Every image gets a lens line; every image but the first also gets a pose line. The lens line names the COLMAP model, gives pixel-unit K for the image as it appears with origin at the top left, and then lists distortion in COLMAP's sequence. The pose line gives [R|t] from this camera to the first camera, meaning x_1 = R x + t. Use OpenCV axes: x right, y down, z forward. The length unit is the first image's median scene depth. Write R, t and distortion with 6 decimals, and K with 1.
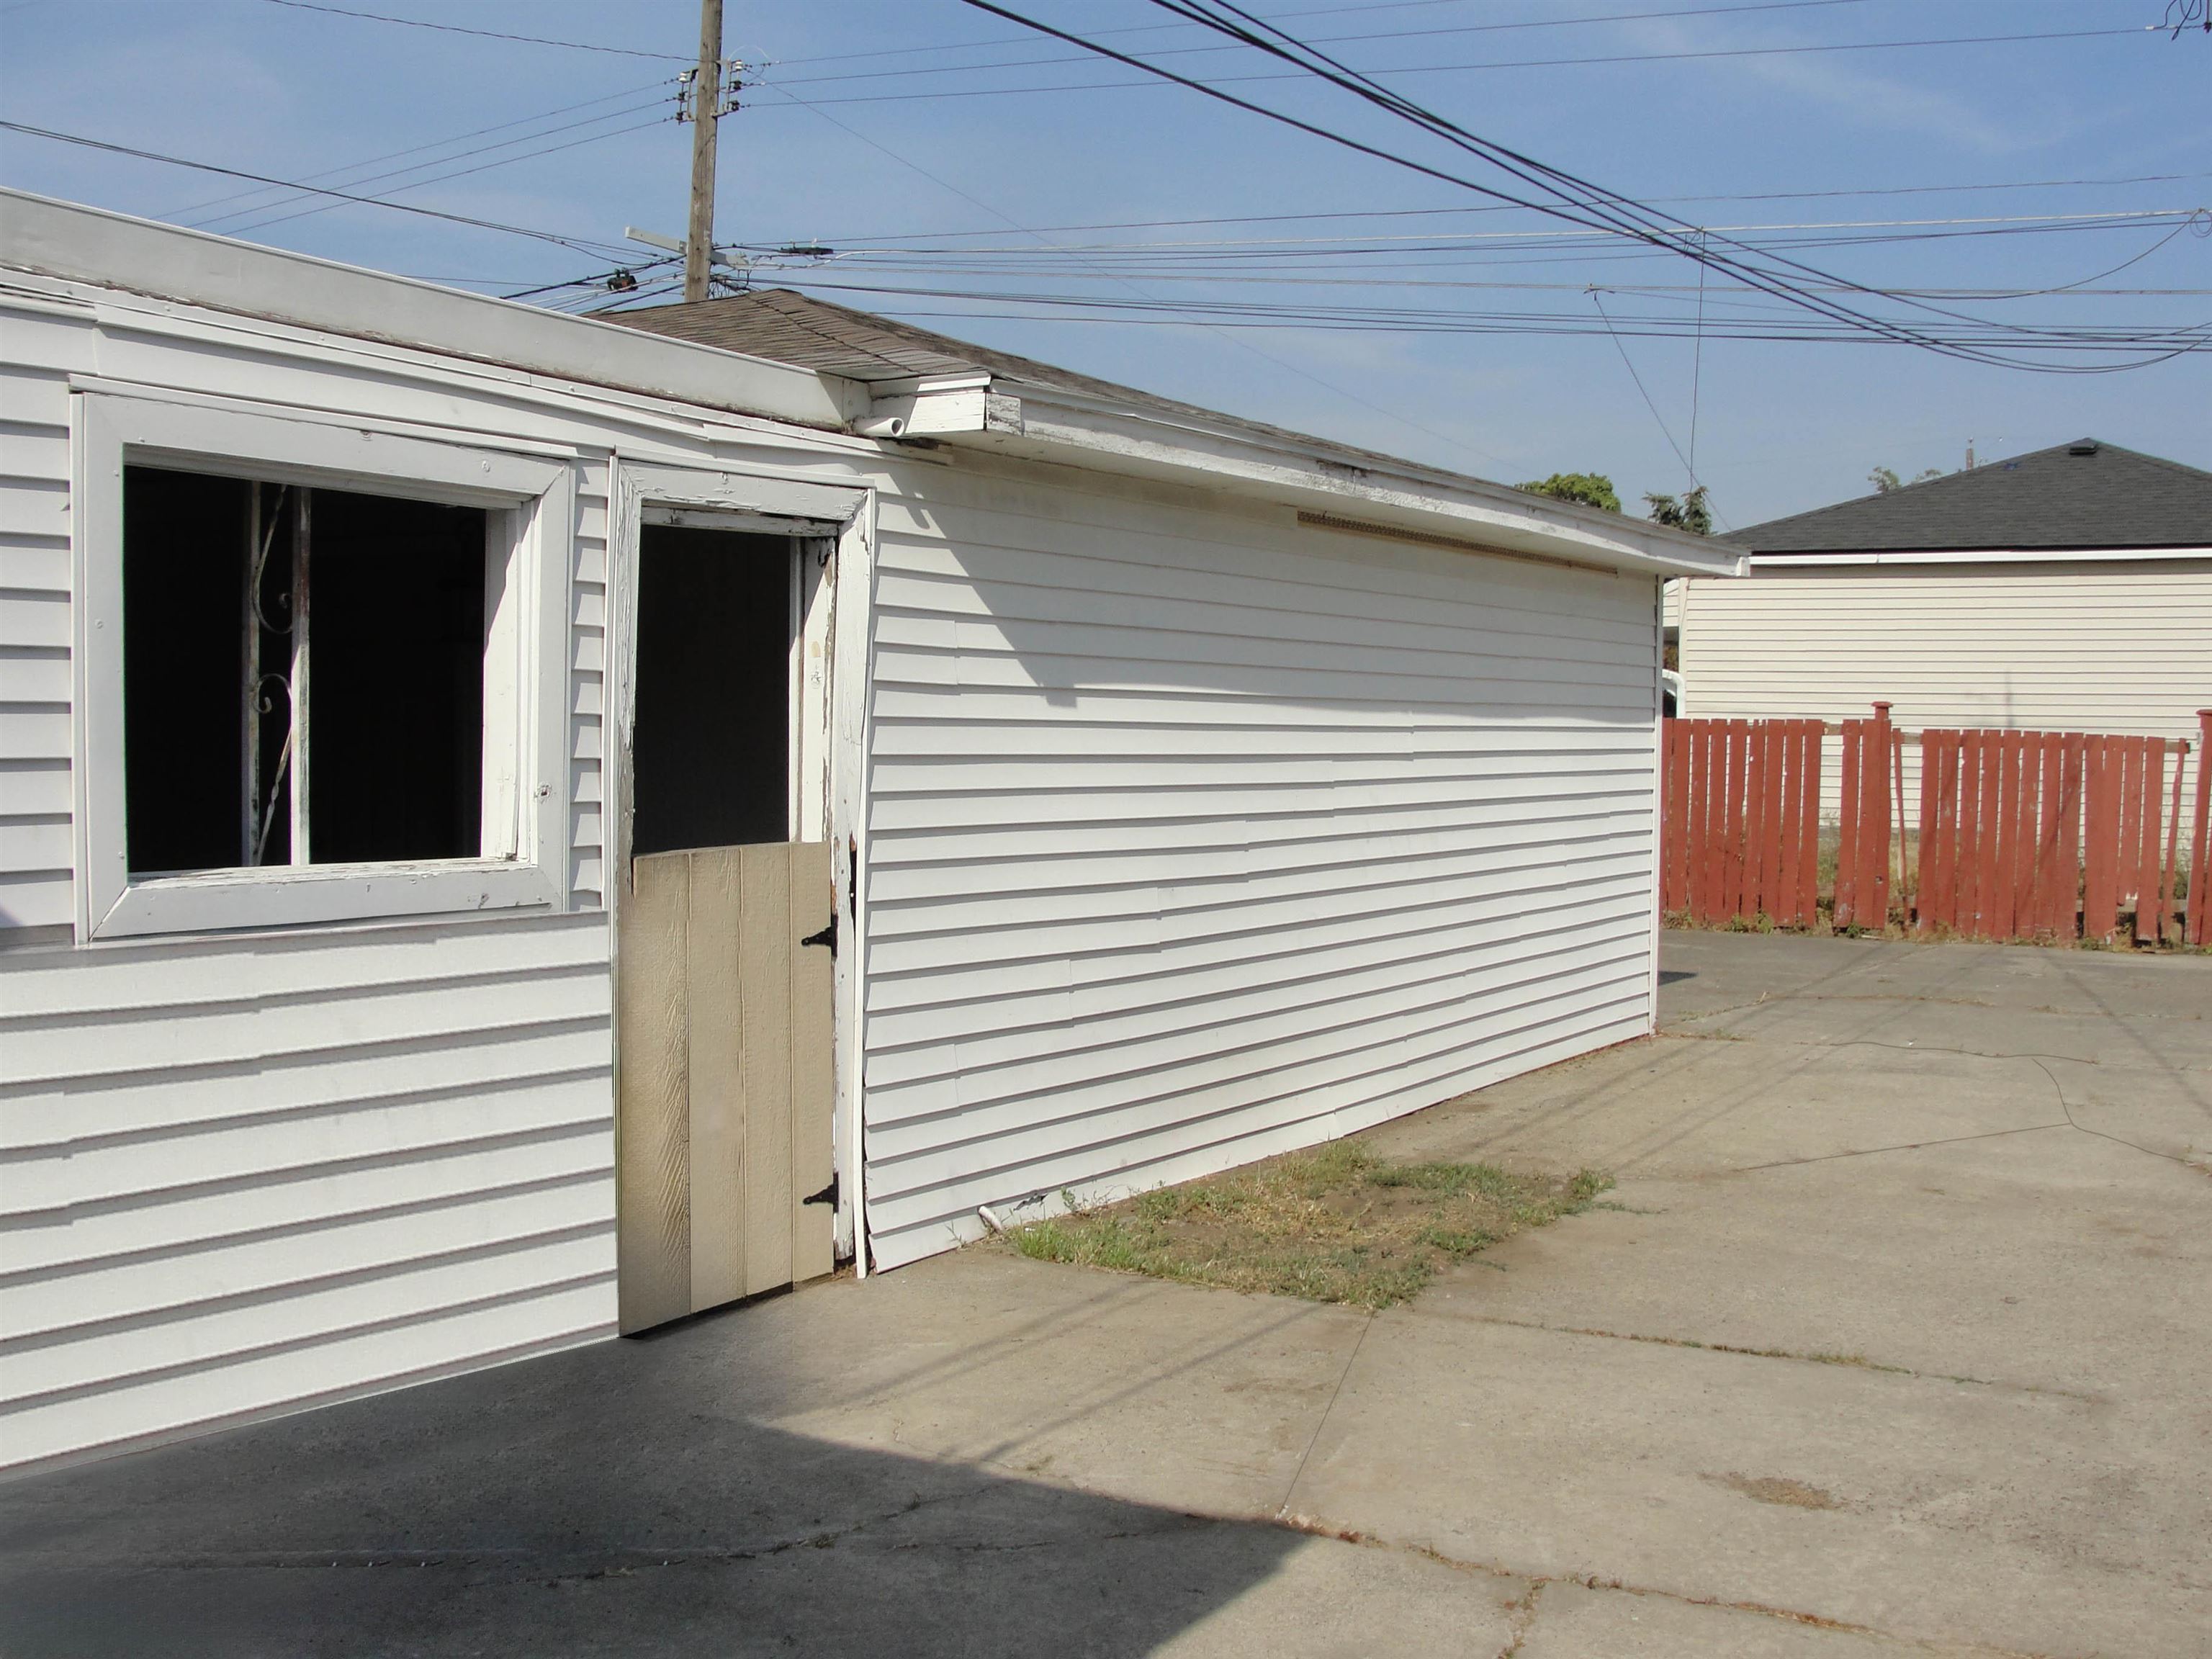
lens RADIAL K [[2535.5, 0, 1109.7], [0, 2535.5, 815.3], [0, 0, 1]] dist [-0.206859, 0.243145]
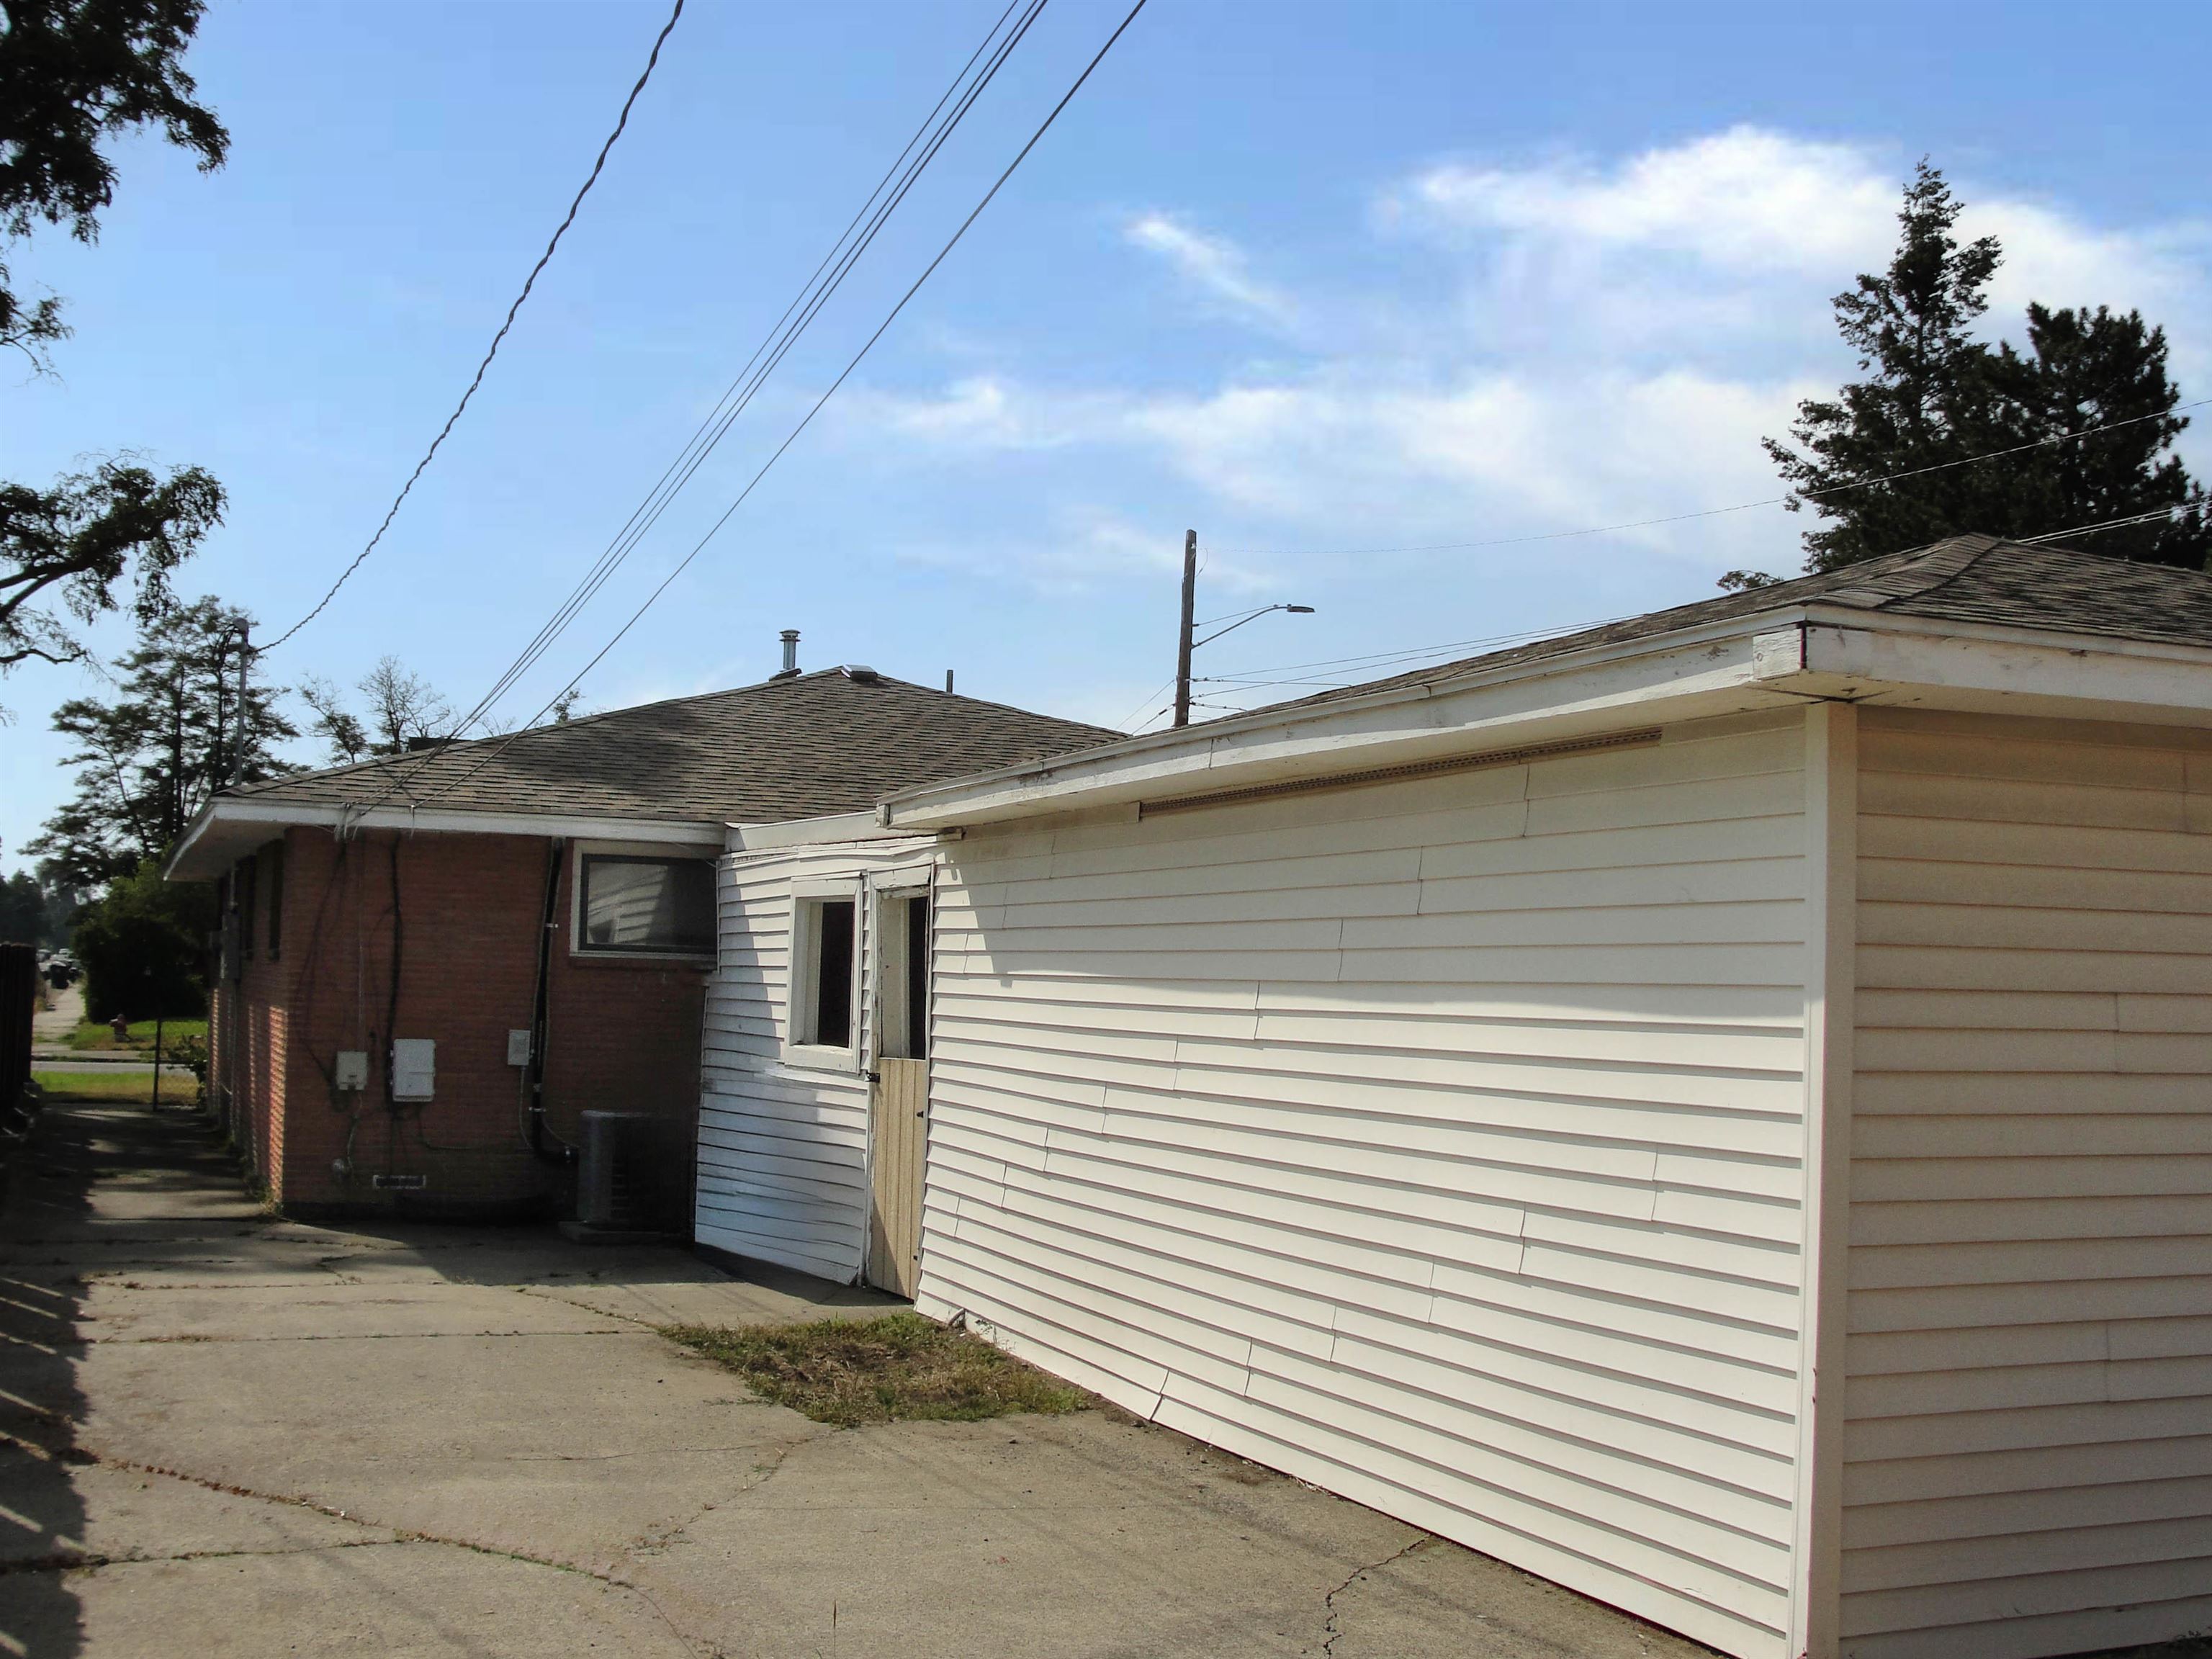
lens RADIAL K [[2535.5, 0, 1109.7], [0, 2535.5, 815.3], [0, 0, 1]] dist [-0.206859, 0.243145]
pose [[-0.606042, -0.092542, -0.790031, 1.088861], [-0.076217, 0.995395, -0.058131, -0.060759], [0.791773, 0.024983, -0.610305, 1.917492]]
